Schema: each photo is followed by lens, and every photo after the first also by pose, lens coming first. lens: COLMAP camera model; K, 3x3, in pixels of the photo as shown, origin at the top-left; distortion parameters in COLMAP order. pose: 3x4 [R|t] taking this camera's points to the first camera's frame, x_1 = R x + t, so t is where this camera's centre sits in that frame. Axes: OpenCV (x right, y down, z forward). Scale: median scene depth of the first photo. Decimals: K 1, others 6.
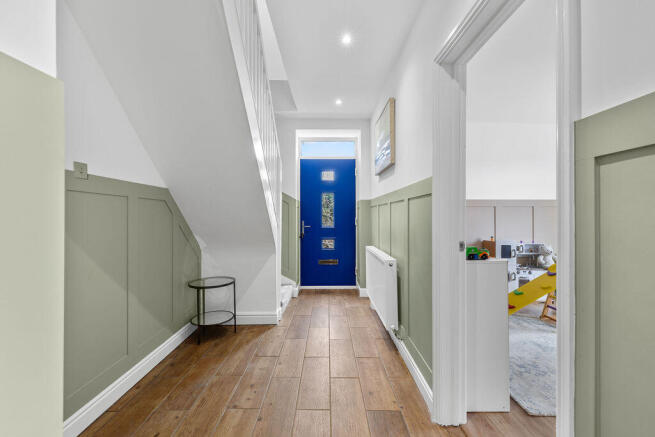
lens RADIAL K [[277.3, 0, 327.1], [0, 277.3, 216.8], [0, 0, 1]] dist [-0.009150, -0.000960]
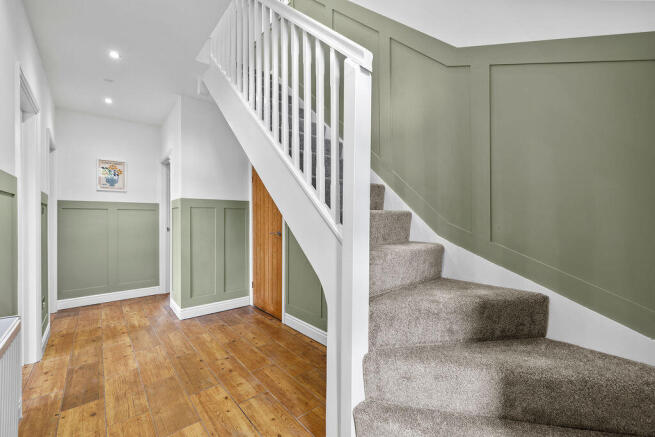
lens RADIAL K [[277.3, 0, 327.6], [0, 277.3, 219.3], [0, 0, 1]] dist [-0.009150, -0.000960]
pose [[-0.768078, -0.003118, -0.640349, 0.136722], [-0.002525, 0.999995, -0.001840, 0.006966], [0.640351, 0.000204, -0.768082, 2.041168]]
